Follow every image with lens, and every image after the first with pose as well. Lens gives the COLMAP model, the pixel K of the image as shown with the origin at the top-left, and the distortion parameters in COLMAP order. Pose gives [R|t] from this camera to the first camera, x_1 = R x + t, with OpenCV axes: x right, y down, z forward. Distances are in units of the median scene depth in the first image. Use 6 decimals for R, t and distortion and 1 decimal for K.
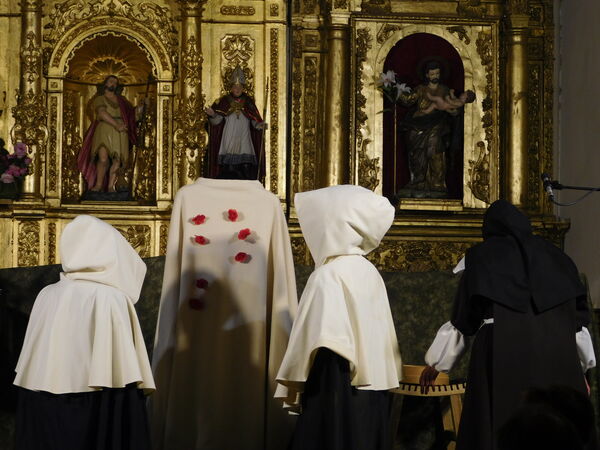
lens RADIAL K [[2188.6, 0, 300.0], [0, 2188.6, 224.3], [0, 0, 1]] dist [0.145084, -0.694766]
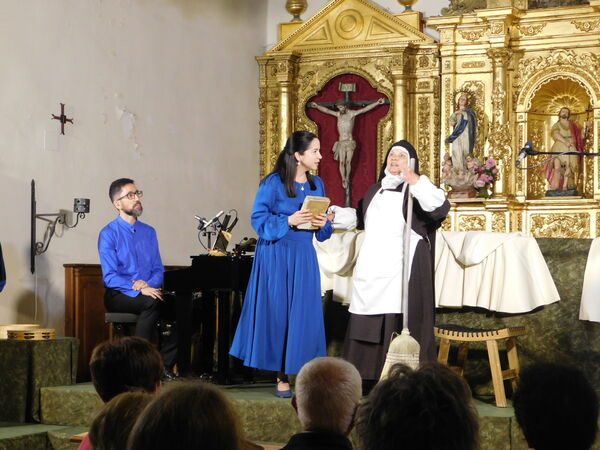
lens RADIAL K [[1248.8, 0, 298.2], [0, 1248.8, 225.0], [0, 0, 1]] dist [0.083495, -0.025687]
pose [[0.835003, -0.029671, -0.549445, 0.213913], [0.027055, 0.999551, -0.012860, 0.013535], [0.549580, -0.004127, 0.835431, 0.235164]]
